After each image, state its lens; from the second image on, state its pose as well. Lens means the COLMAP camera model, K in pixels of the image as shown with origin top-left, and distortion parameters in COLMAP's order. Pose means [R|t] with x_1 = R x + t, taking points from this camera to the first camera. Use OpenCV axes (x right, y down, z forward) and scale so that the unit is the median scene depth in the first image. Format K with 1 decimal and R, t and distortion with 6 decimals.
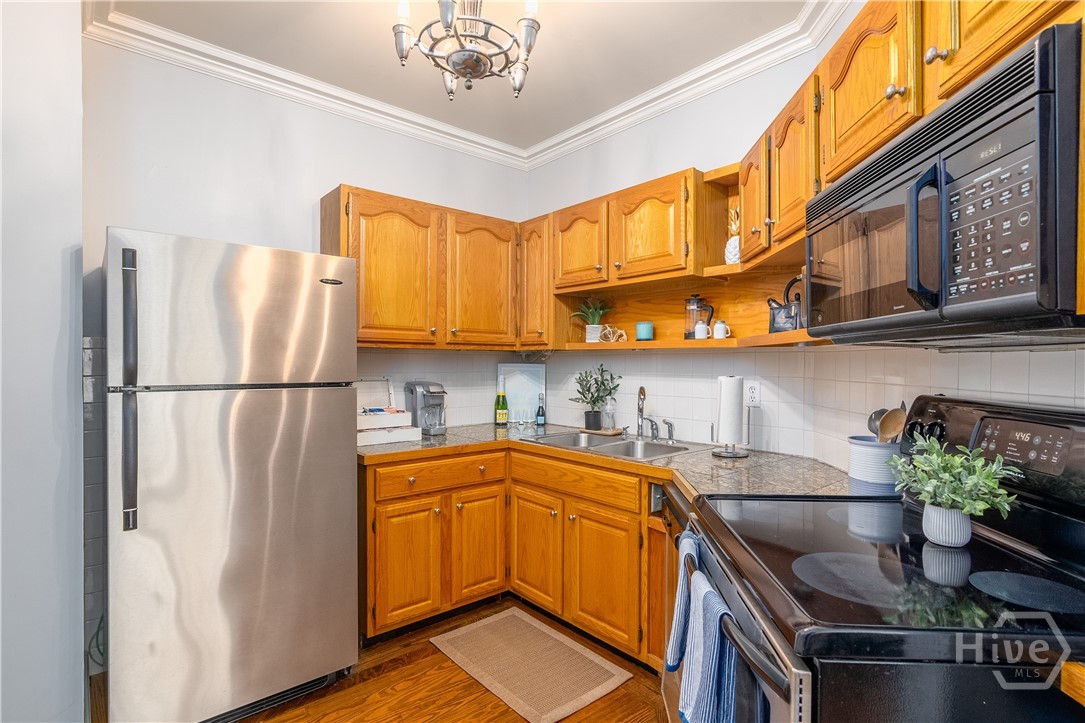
lens RADIAL K [[494.1, 0, 542.6], [0, 494.1, 356.4], [0, 0, 1]] dist [-0.003849, 0.004413]
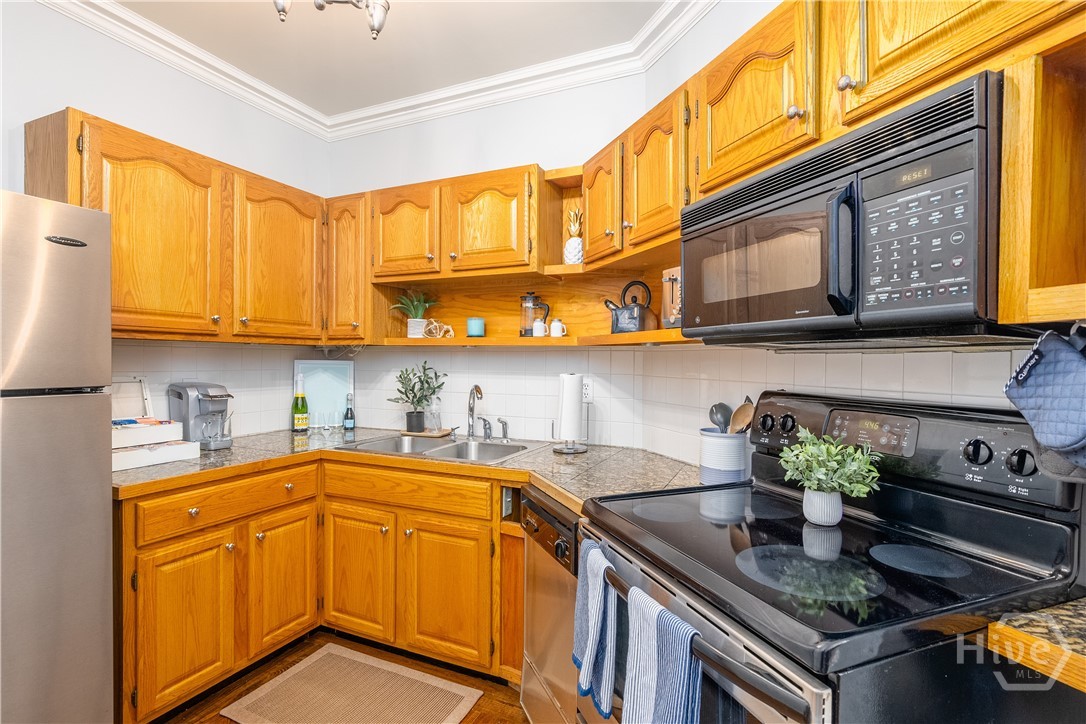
lens RADIAL K [[494.5, 0, 543.1], [0, 494.5, 356.9], [0, 0, 1]] dist [-0.003849, 0.004413]
pose [[0.915007, 0.006008, 0.403394, -0.075889], [-0.009371, 0.999936, 0.006364, -0.000850], [-0.403330, -0.009603, 0.915004, 0.075971]]
